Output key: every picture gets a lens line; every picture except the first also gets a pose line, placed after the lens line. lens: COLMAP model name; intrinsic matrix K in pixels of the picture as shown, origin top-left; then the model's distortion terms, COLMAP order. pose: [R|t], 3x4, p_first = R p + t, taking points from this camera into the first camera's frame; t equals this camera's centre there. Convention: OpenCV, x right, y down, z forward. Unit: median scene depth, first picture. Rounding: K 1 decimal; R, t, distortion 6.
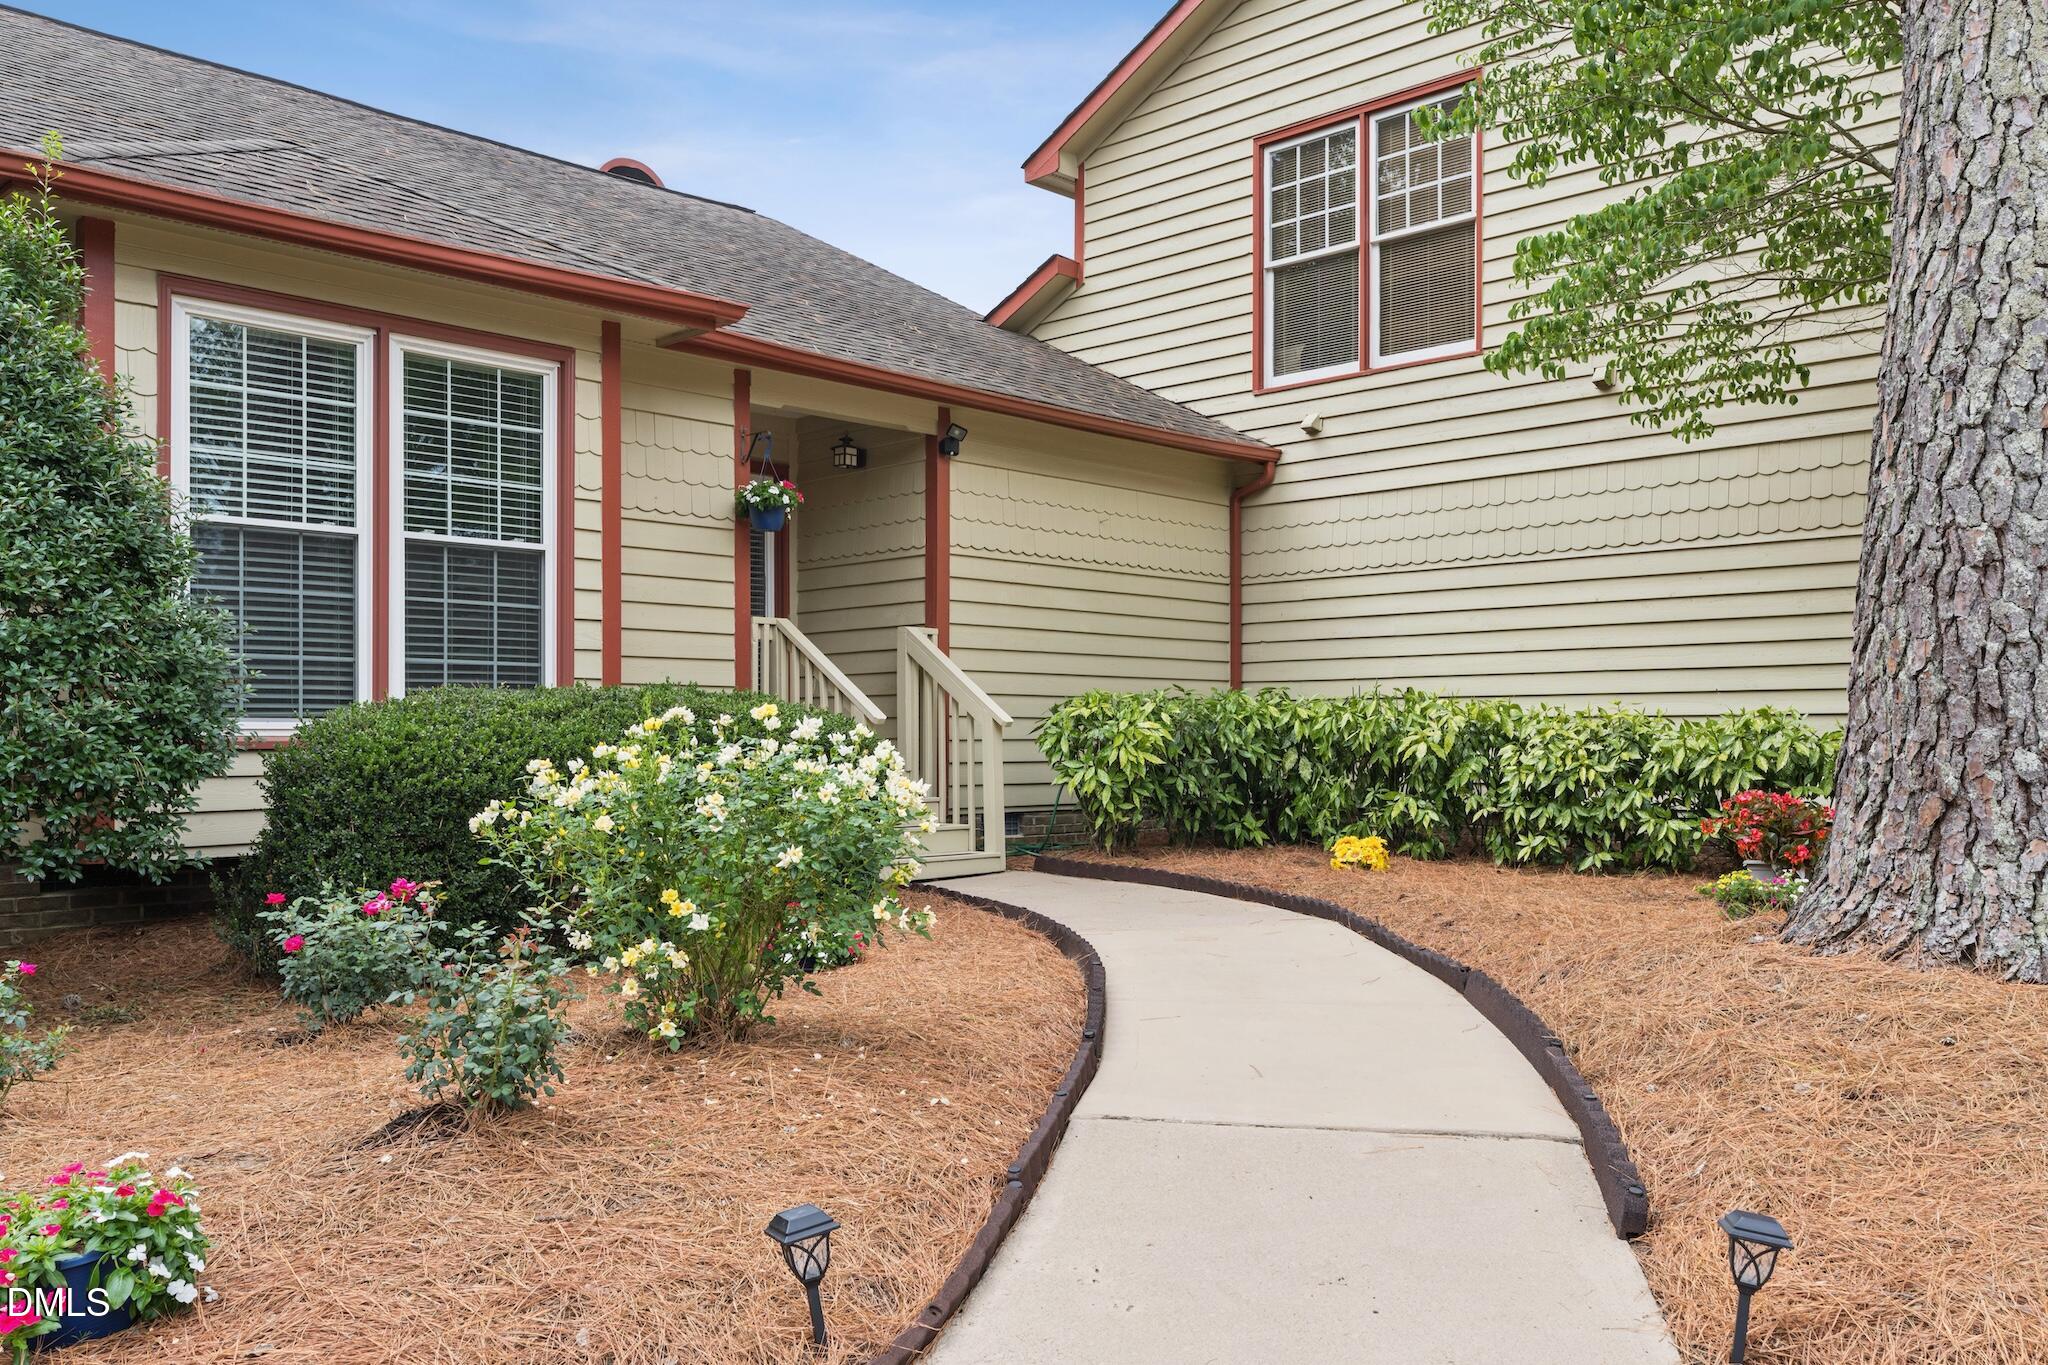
lens RADIAL K [[1674.3, 0, 1024.0], [0, 1674.3, 682.5], [0, 0, 1]] dist [0.000535, 0.000294]
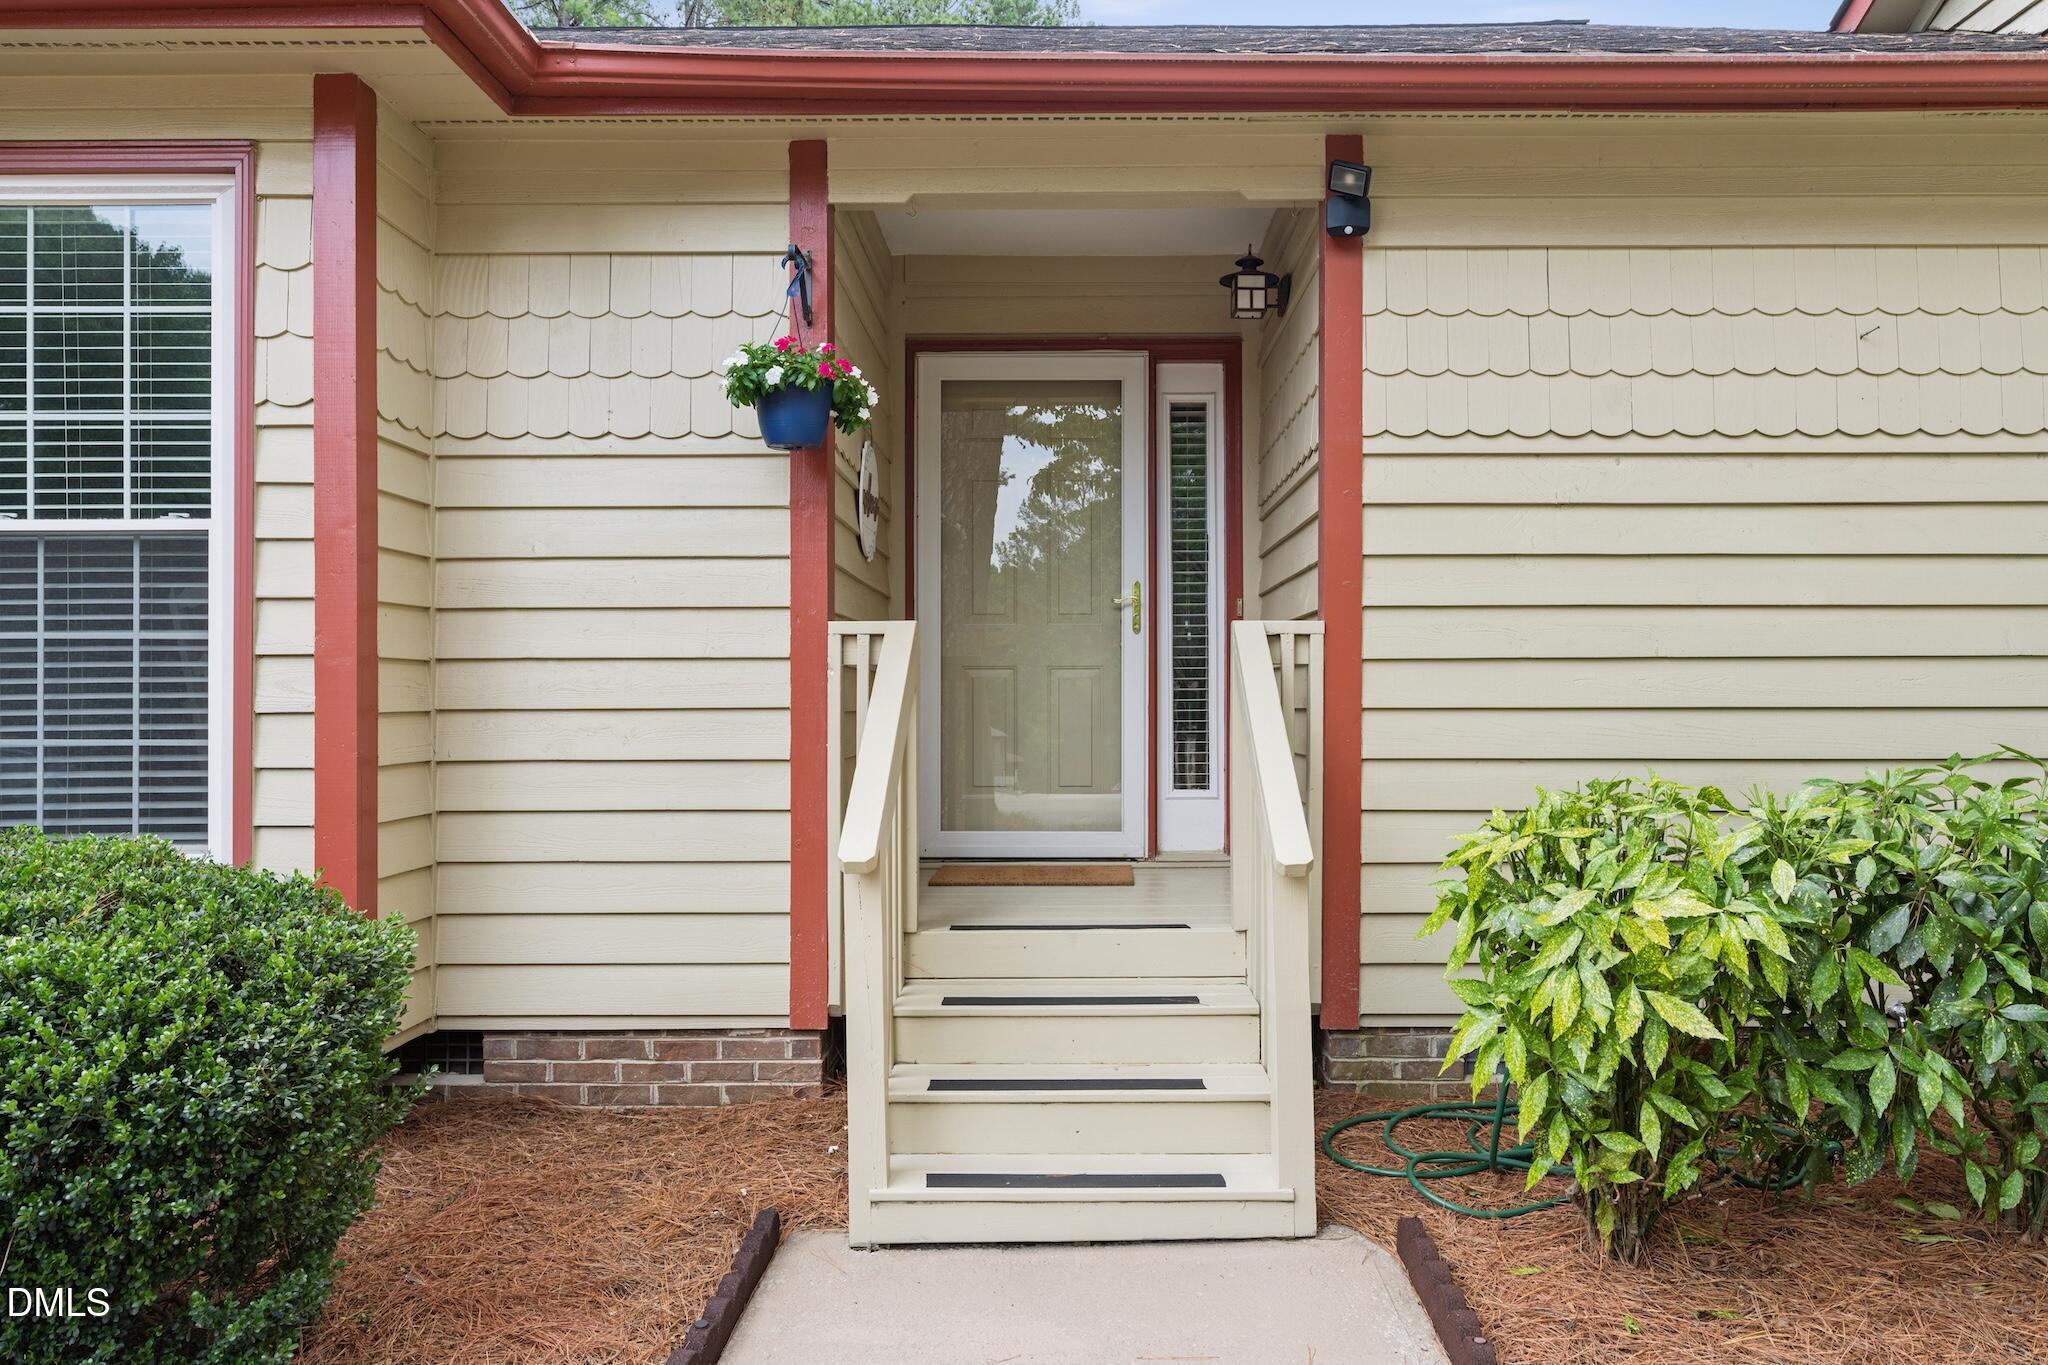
lens RADIAL K [[1427.0, 0, 1024.0], [0, 1427.0, 682.5], [0, 0, 1]] dist [-0.000370, -0.000901]
pose [[0.688421, -0.005386, -0.725291, 0.193871], [0.025216, 0.999546, 0.016511, -0.026595], [0.724873, -0.029656, 0.688244, 0.747671]]
